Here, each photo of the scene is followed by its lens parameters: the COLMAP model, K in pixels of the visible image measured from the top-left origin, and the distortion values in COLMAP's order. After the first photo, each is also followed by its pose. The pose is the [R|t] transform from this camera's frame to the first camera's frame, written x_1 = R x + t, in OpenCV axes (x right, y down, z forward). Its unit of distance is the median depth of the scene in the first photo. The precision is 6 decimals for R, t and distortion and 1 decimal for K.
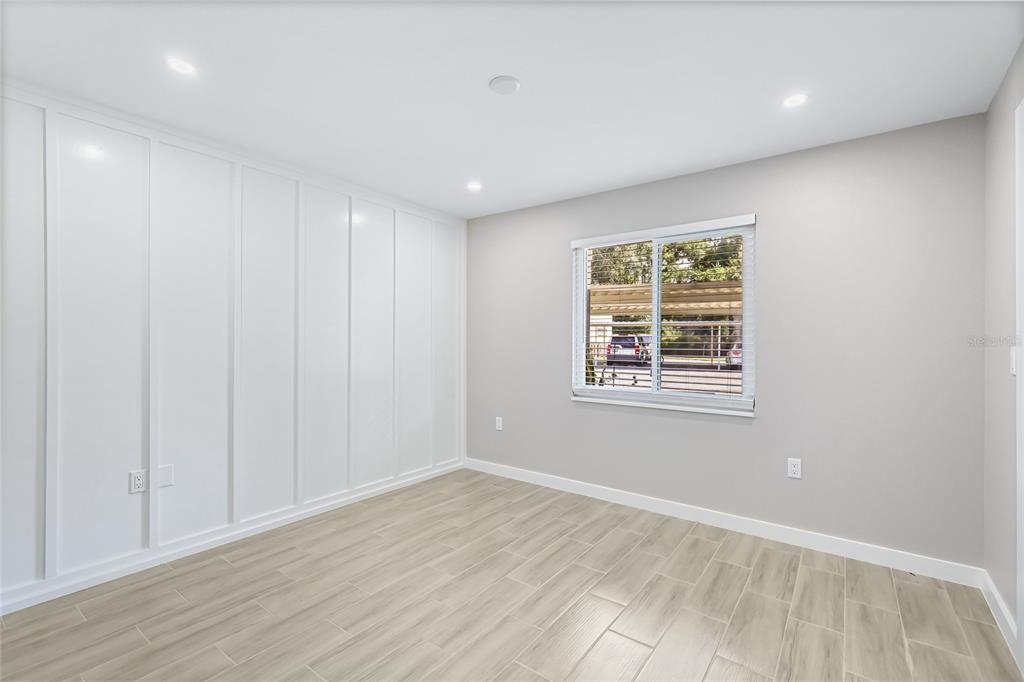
lens RADIAL K [[462.4, 0, 513.5], [0, 462.4, 340.3], [0, 0, 1]] dist [-0.002794, 0.001126]
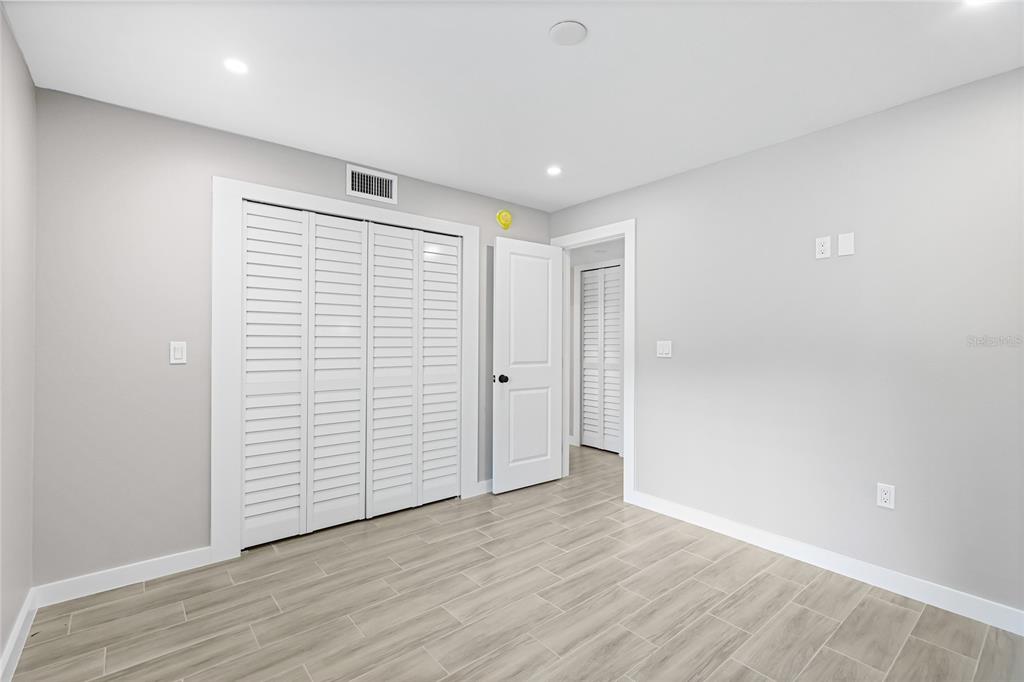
lens RADIAL K [[462.4, 0, 514.8], [0, 462.4, 340.1], [0, 0, 1]] dist [-0.002794, 0.001126]
pose [[-0.971676, -0.012021, 0.236012, -0.131042], [-0.011485, 0.999927, 0.003646, -0.004564], [-0.236039, 0.000832, -0.971743, 1.926300]]
